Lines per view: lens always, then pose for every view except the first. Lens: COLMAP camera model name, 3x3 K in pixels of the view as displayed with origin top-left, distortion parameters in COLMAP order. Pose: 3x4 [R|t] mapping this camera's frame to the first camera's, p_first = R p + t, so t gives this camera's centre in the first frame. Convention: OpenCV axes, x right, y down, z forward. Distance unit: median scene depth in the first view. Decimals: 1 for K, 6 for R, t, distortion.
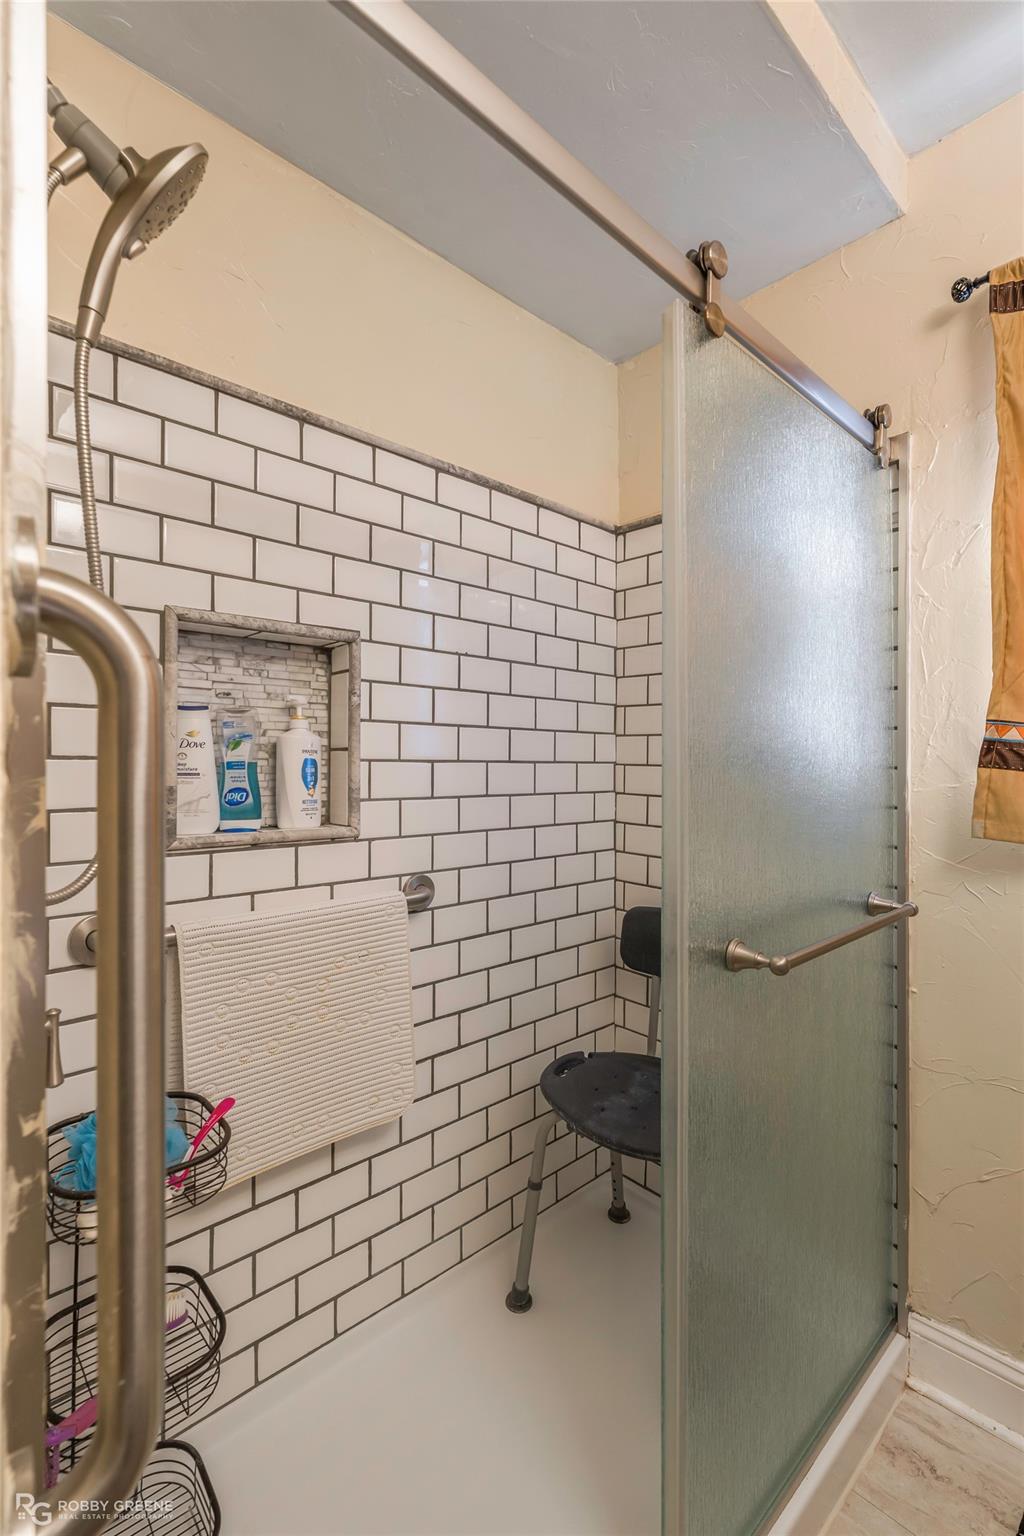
lens RADIAL K [[693.4, 0, 502.9], [0, 693.4, 766.1], [0, 0, 1]] dist [-0.010302, 0.000142]
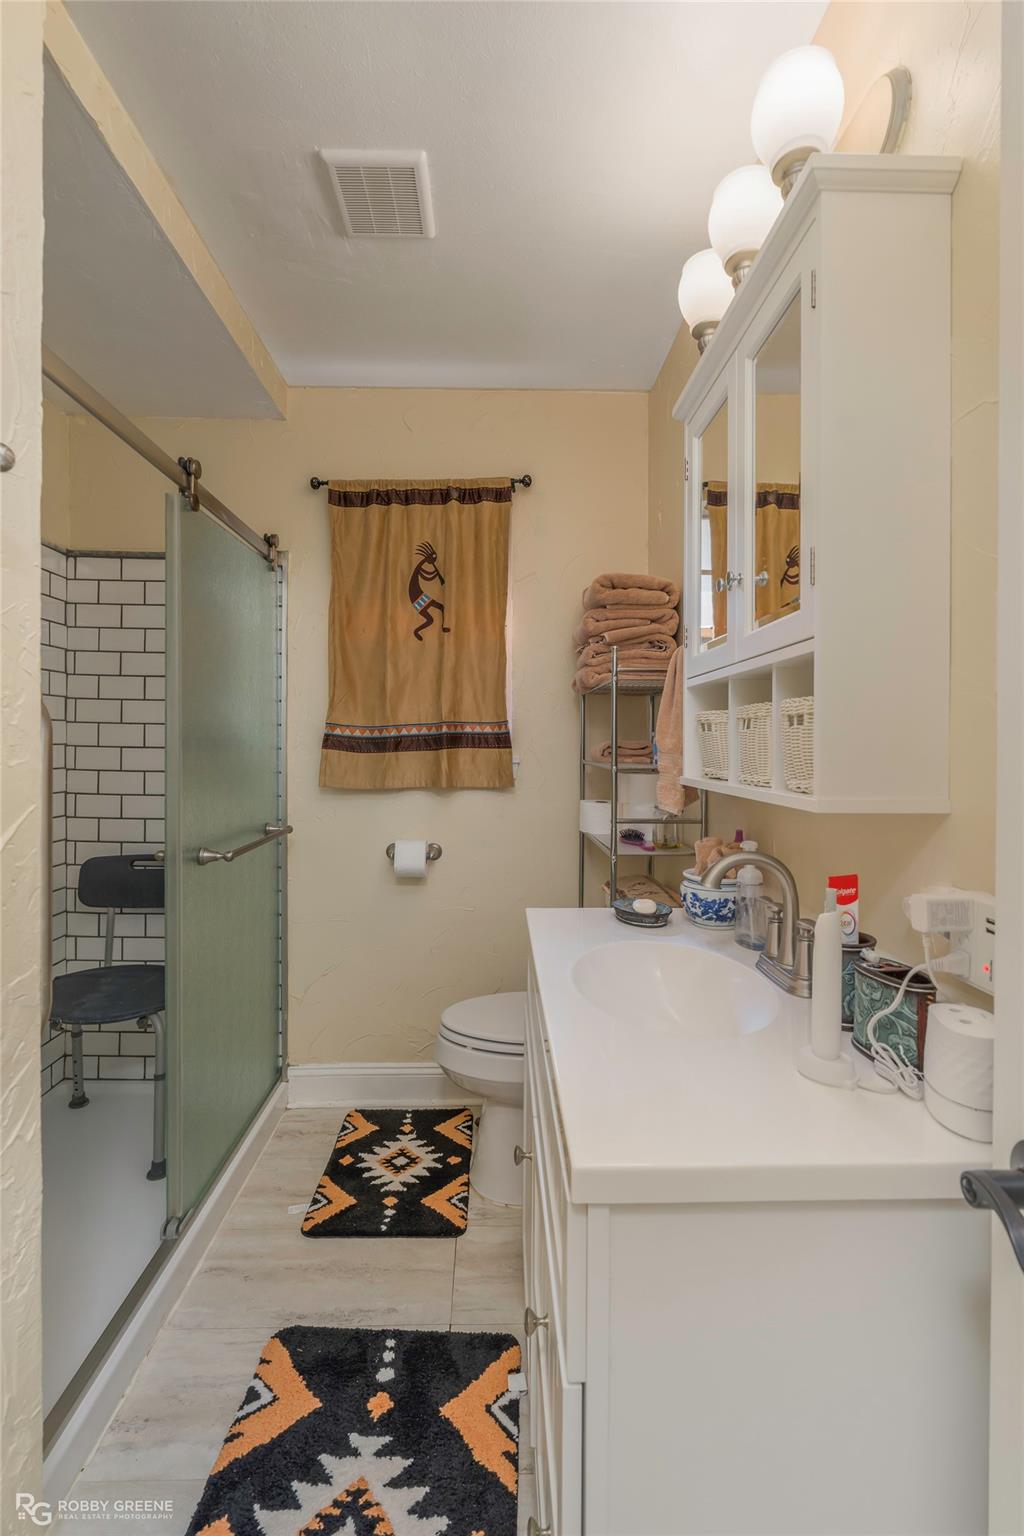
lens RADIAL K [[693.4, 0, 506.3], [0, 693.4, 752.7], [0, 0, 1]] dist [-0.010302, 0.000142]
pose [[0.656644, -0.008749, 0.754150, -0.343585], [-0.007593, 0.999805, 0.018211, -0.025645], [-0.754163, -0.017684, 0.656449, -0.528957]]
